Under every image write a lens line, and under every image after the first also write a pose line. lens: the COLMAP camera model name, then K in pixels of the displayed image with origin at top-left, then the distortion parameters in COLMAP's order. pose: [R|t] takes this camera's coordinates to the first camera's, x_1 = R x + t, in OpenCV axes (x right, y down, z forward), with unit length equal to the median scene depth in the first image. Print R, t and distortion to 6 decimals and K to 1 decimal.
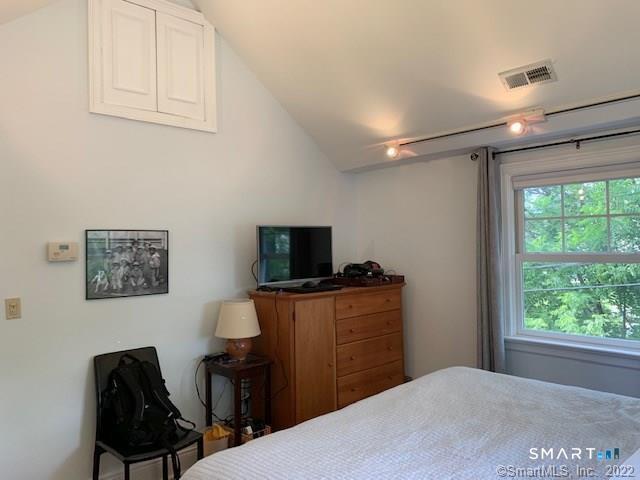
lens RADIAL K [[489.2, 0, 320.9], [0, 489.2, 239.6], [0, 0, 1]] dist [0.045829, -0.052753]
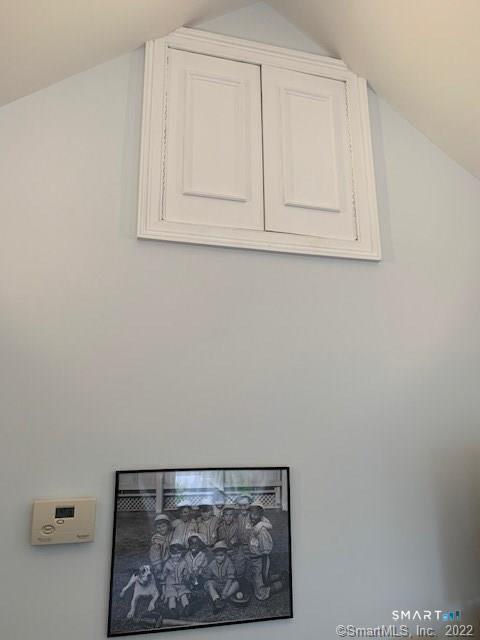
lens RADIAL K [[489.2, 0, 242.5], [0, 489.2, 319.7], [0, 0, 1]] dist [0.045829, -0.052753]
pose [[0.884271, -0.106649, -0.454633, -0.129278], [-0.002033, 0.972683, -0.232130, -0.047765], [0.466970, 0.206190, 0.859898, 0.576165]]
